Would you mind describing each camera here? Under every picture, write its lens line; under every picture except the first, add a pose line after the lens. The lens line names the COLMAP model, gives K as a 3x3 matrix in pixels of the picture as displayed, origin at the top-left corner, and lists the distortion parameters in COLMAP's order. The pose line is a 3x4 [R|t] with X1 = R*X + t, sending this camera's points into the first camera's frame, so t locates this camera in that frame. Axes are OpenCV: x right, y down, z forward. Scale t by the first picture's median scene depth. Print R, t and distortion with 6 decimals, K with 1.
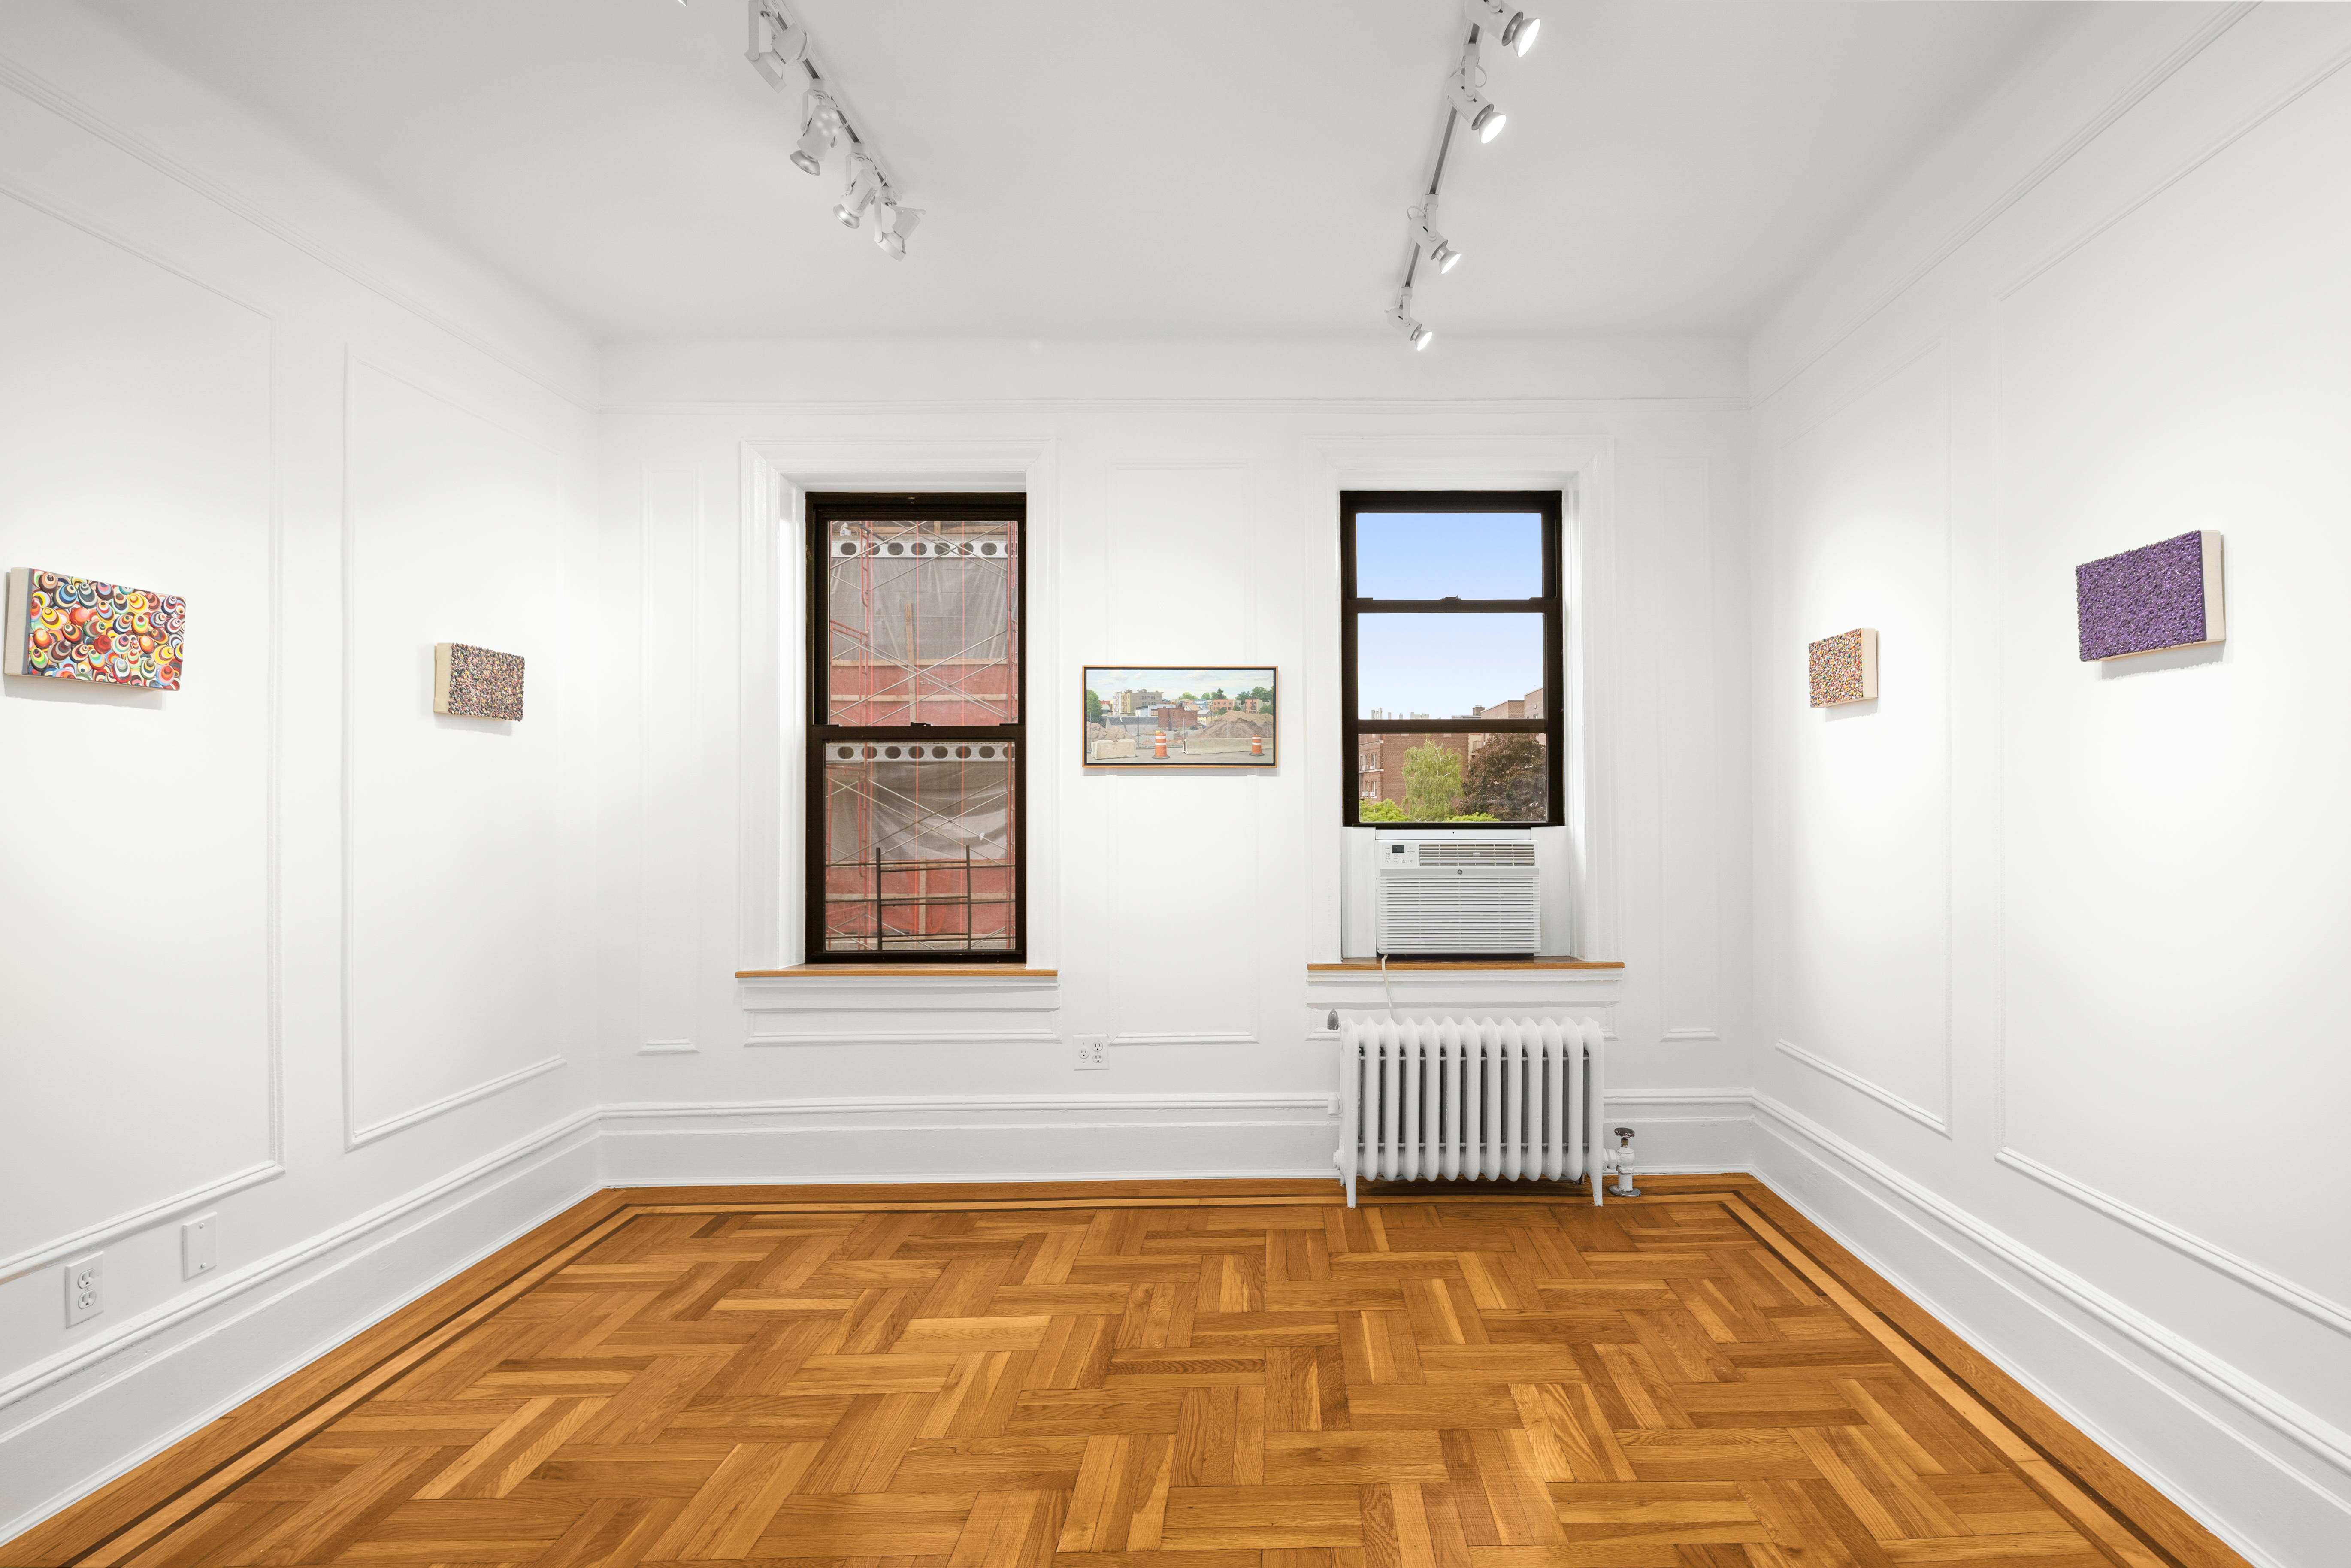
lens RADIAL K [[1146.8, 0, 1300.3], [0, 1146.8, 787.8], [0, 0, 1]] dist [0.000412, -0.002615]
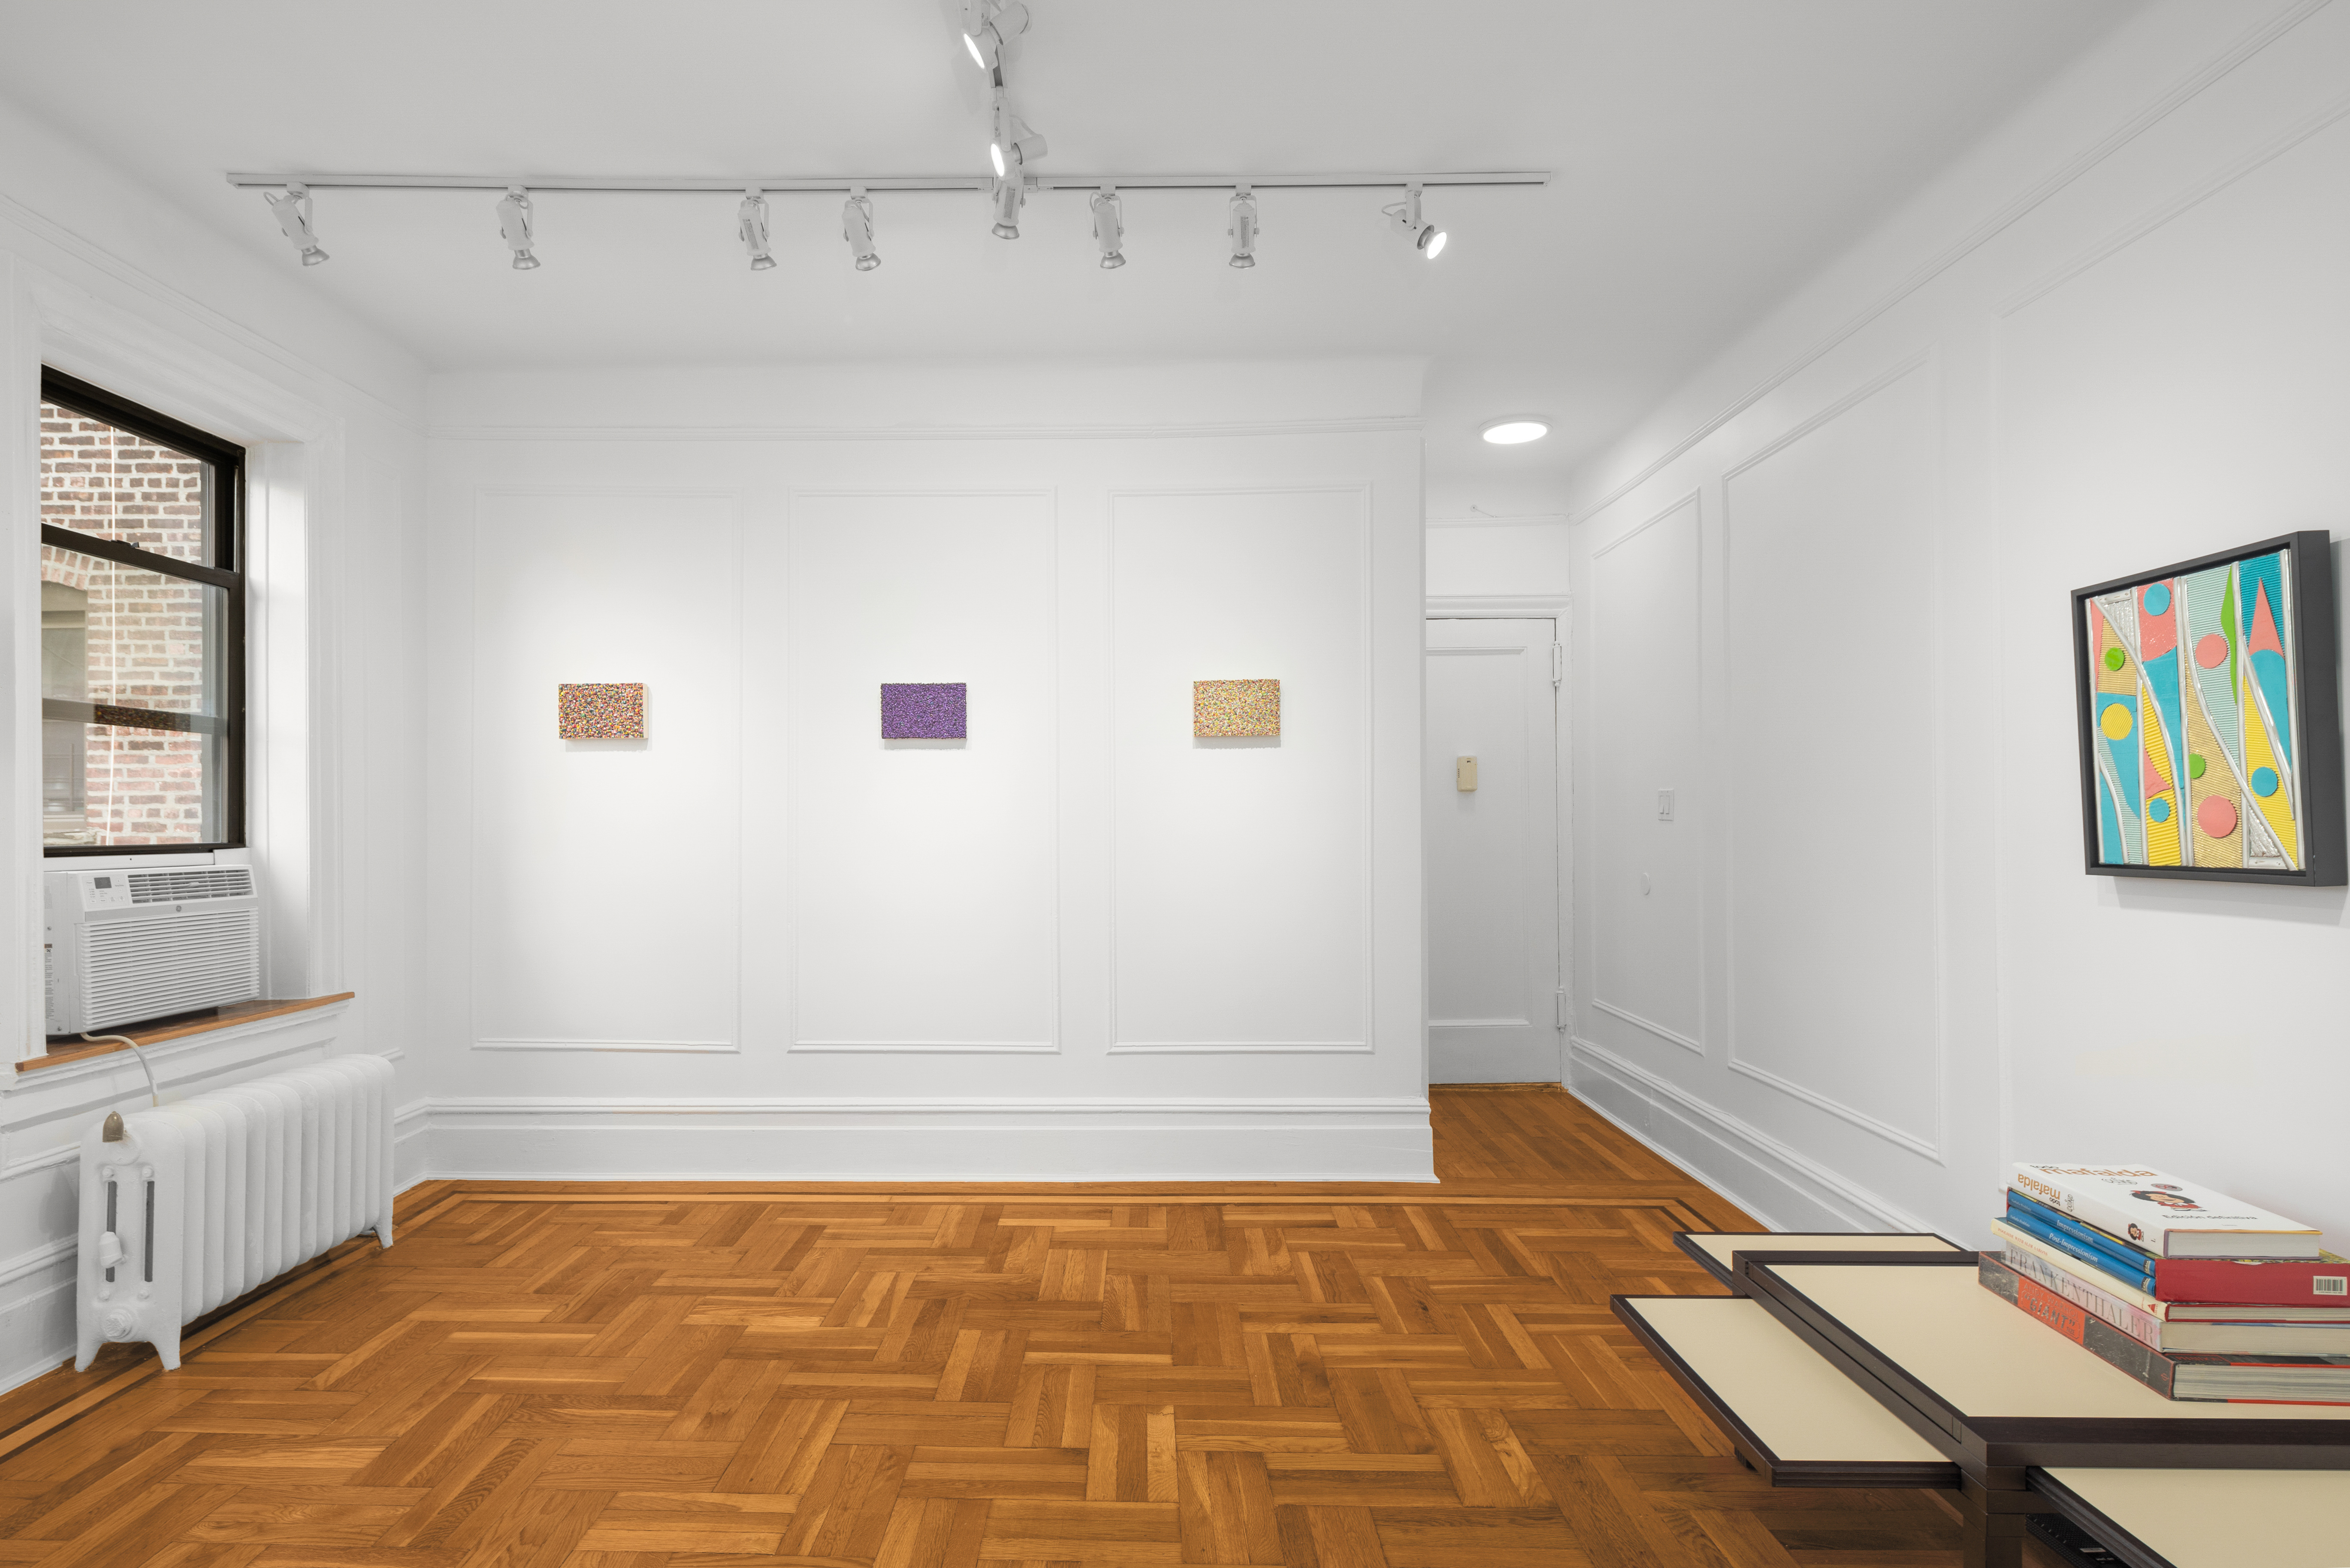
lens RADIAL K [[1155.3, 0, 1135.6], [0, 1155.3, 790.3], [0, 0, 1]] dist [-0.000729, -0.001980]
pose [[0.017911, 0.030345, 0.999379, -0.687486], [-0.008795, 0.999505, -0.030191, 0.012713], [-0.999801, -0.008249, 0.018170, 0.370657]]
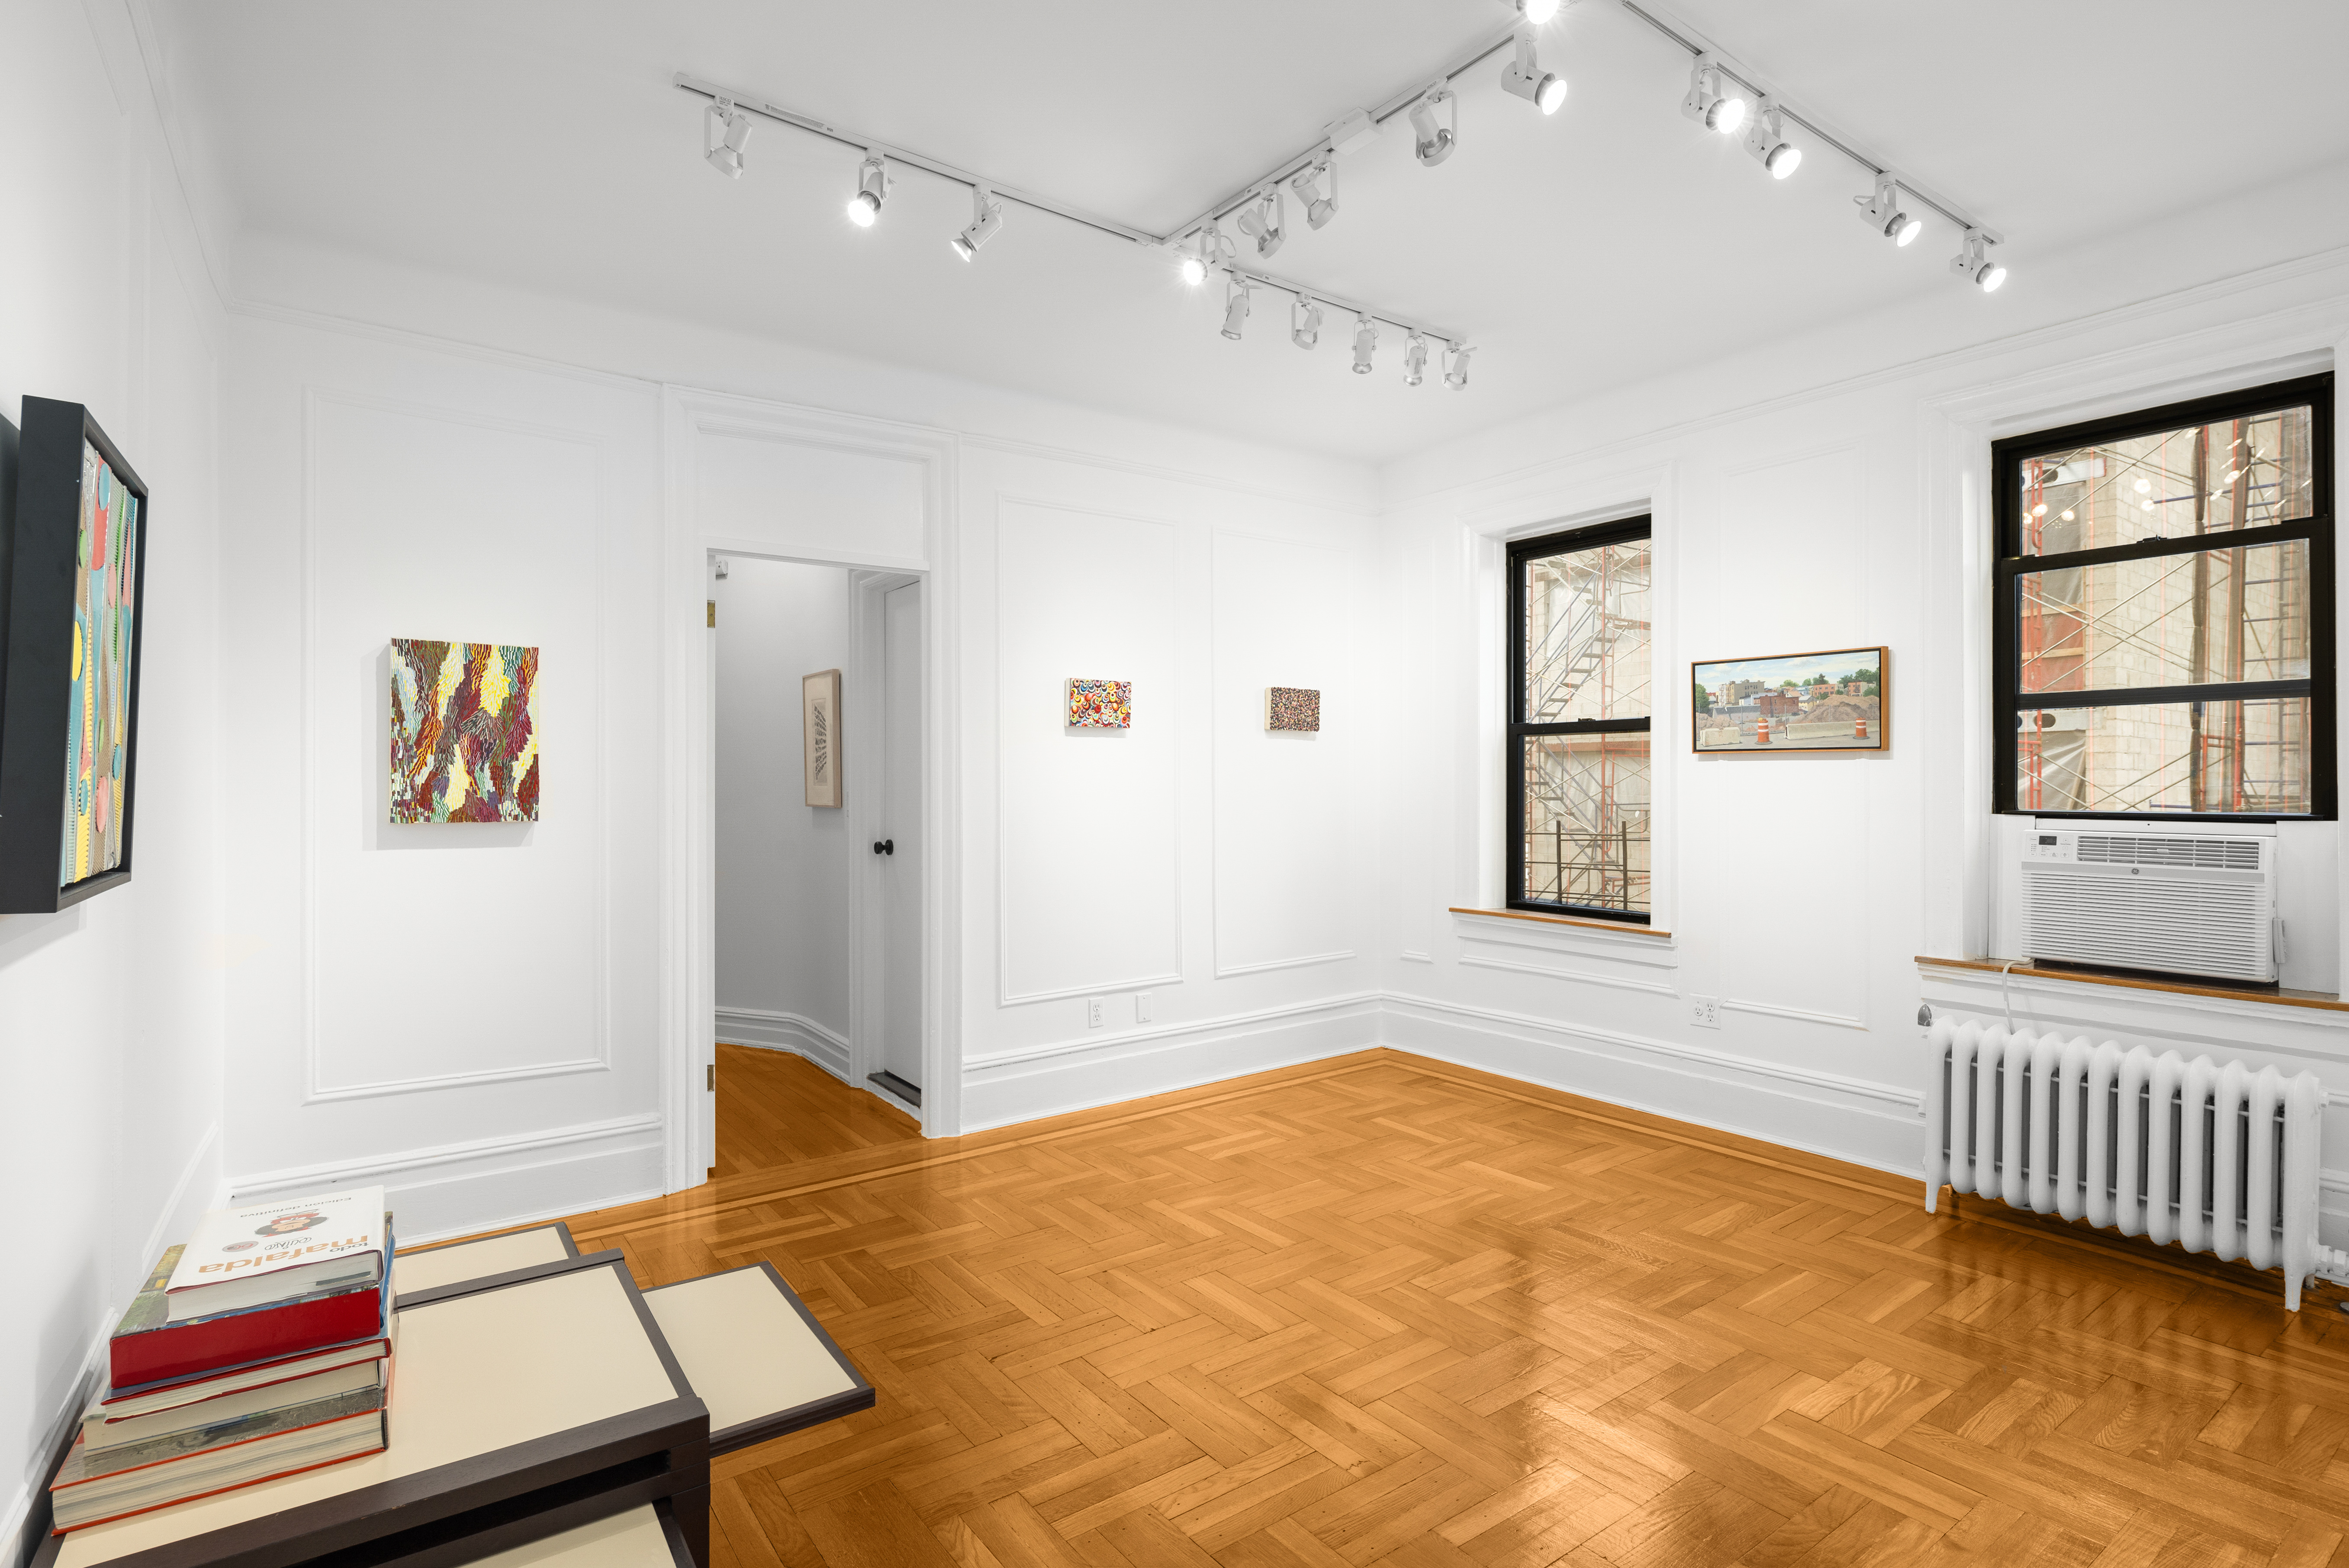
lens RADIAL K [[1154.6, 0, 1135.1], [0, 1154.6, 790.3], [0, 0, 1]] dist [-0.000729, -0.001980]
pose [[0.549001, 0.009328, -0.835770, 0.479179], [0.008990, 0.999814, 0.017064, -0.006826], [0.835773, -0.016882, 0.548815, -0.071423]]
